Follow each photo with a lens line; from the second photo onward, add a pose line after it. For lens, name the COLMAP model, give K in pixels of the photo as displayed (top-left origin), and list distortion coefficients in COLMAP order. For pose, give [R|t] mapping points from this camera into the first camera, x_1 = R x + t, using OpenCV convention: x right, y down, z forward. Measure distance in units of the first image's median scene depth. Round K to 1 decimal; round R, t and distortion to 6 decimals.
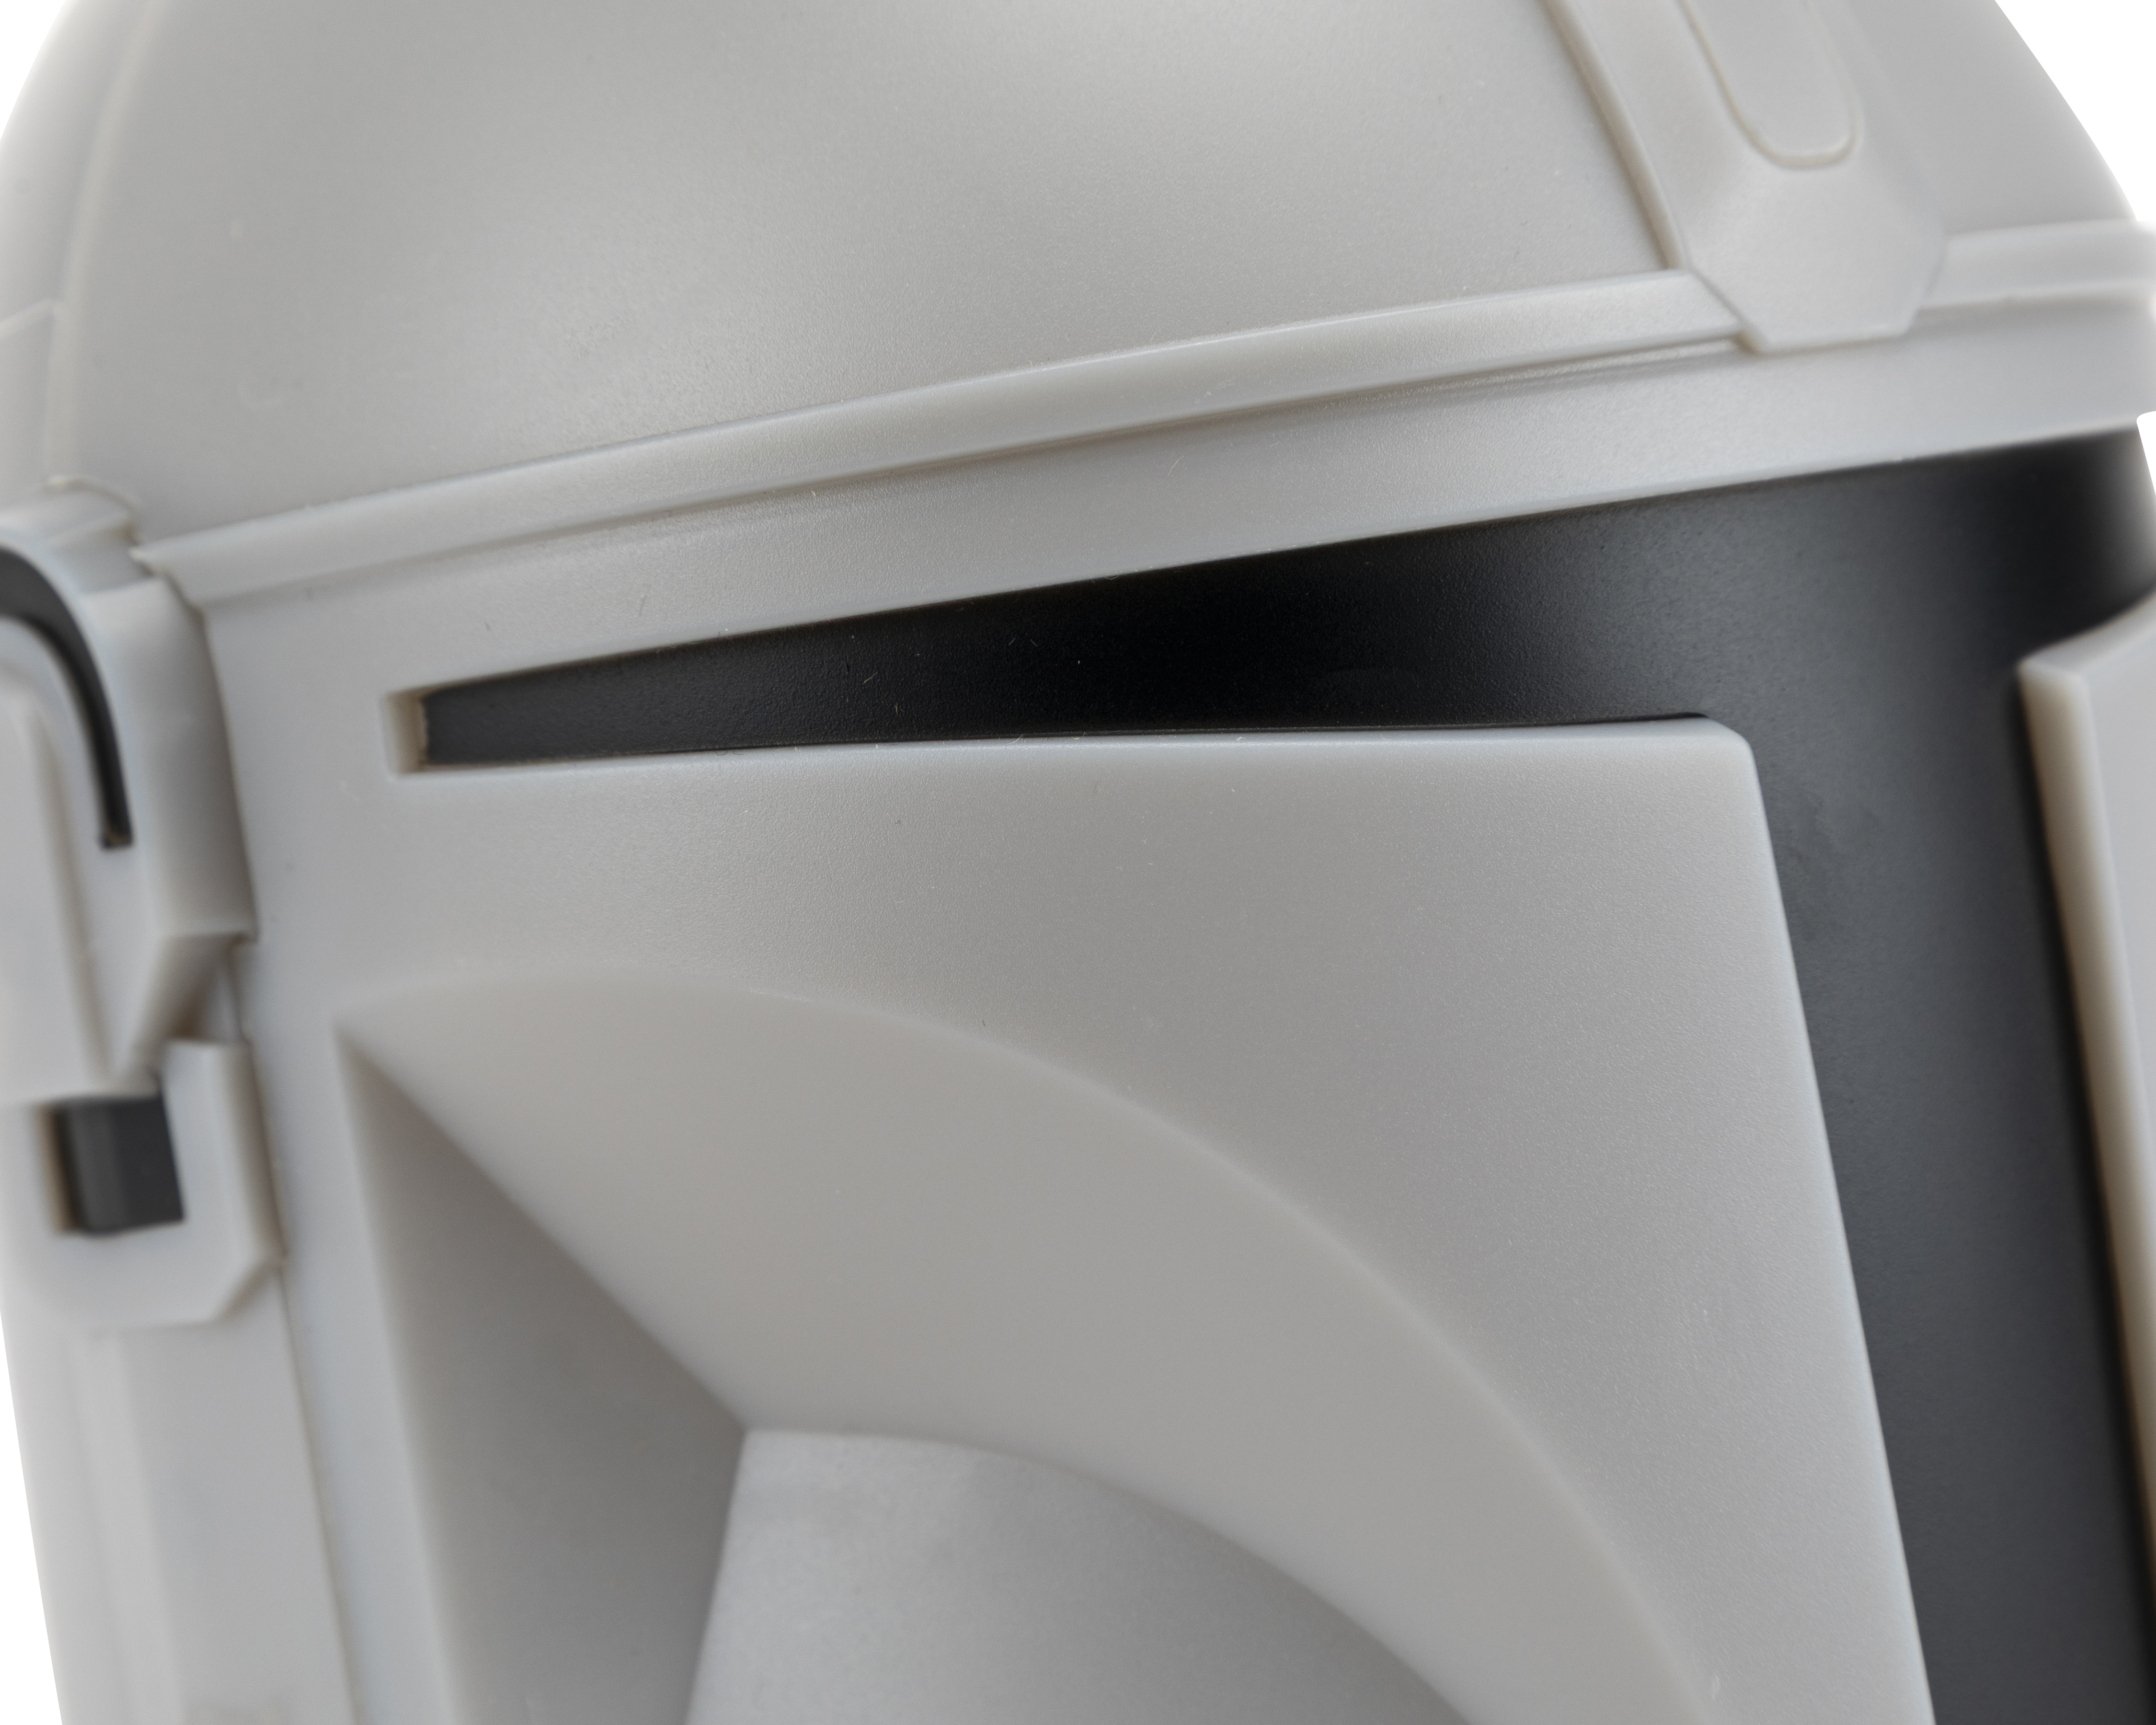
lens RADIAL K [[6798.9, 0, 1078.0], [0, 6798.9, 862.5], [0, 0, 1]] dist [-0.048692, 0.356473]
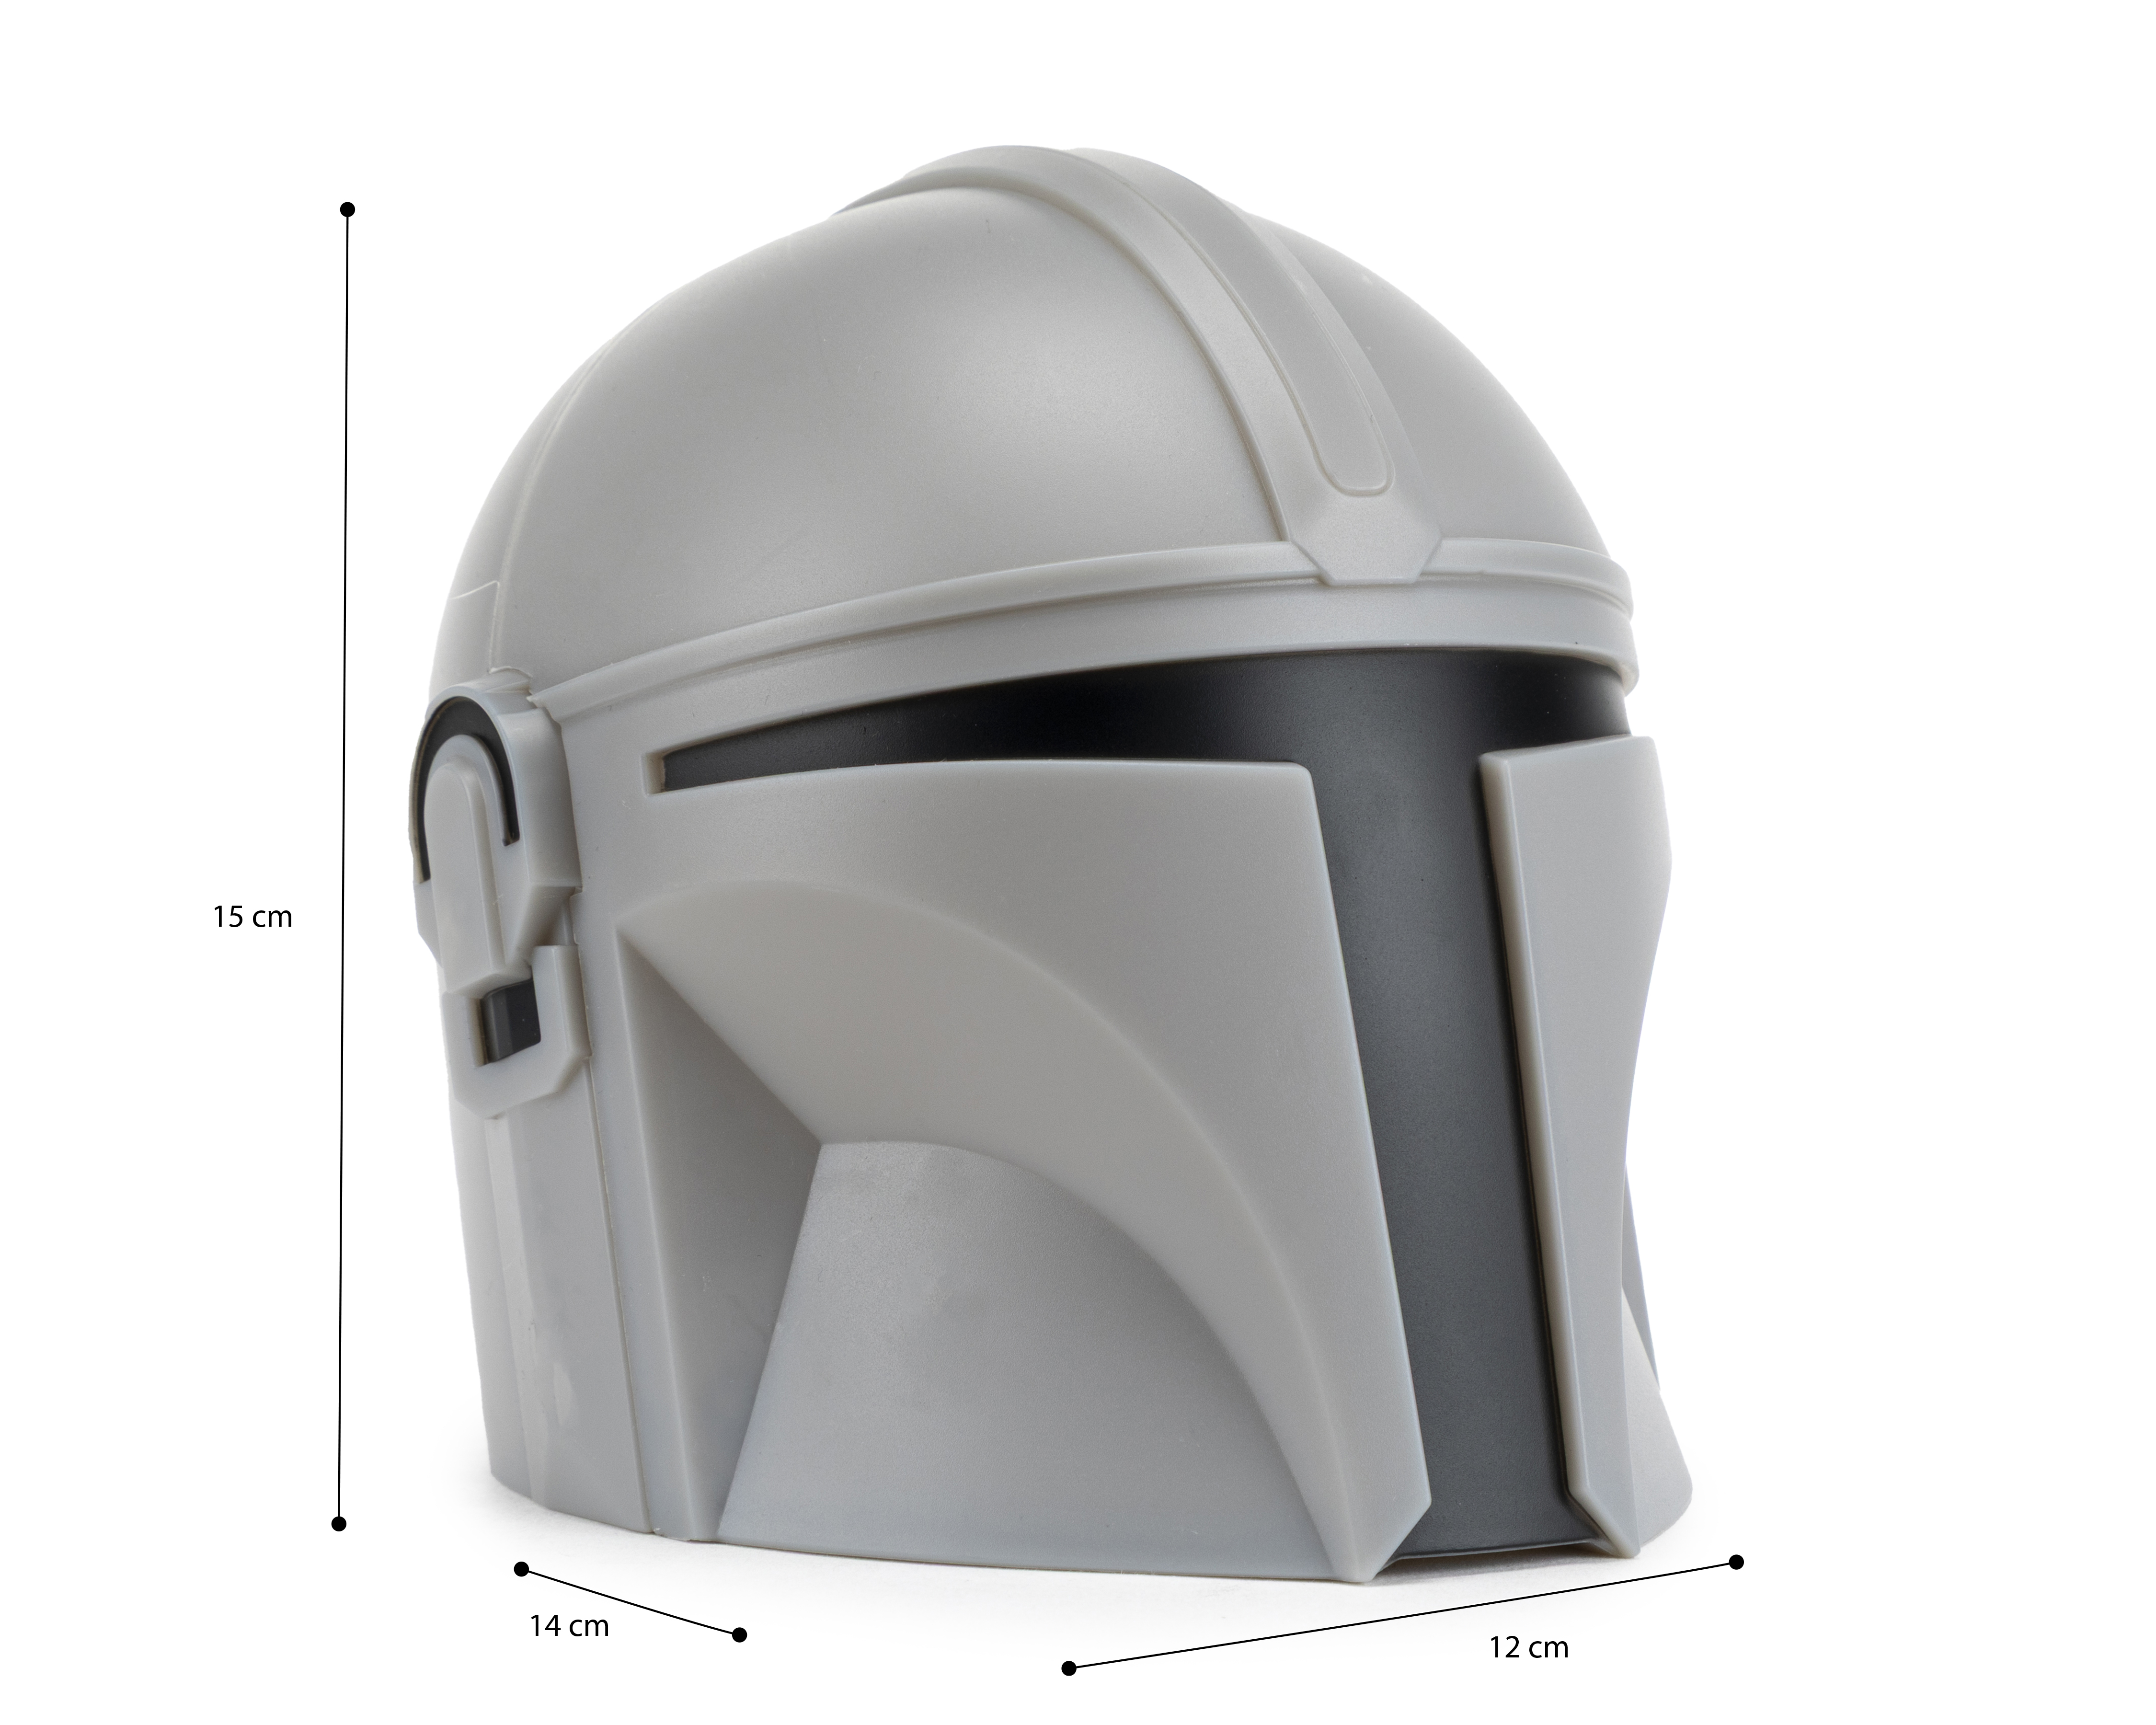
lens RADIAL K [[6798.9, 0, 1078.0], [0, 6798.9, 862.5], [0, 0, 1]] dist [-0.048692, 0.356473]
pose [[0.995532, 0.017017, -0.092876, 0.204439], [-0.027769, 0.992892, -0.115733, 0.228212], [0.090246, 0.117795, 0.988929, -0.925344]]
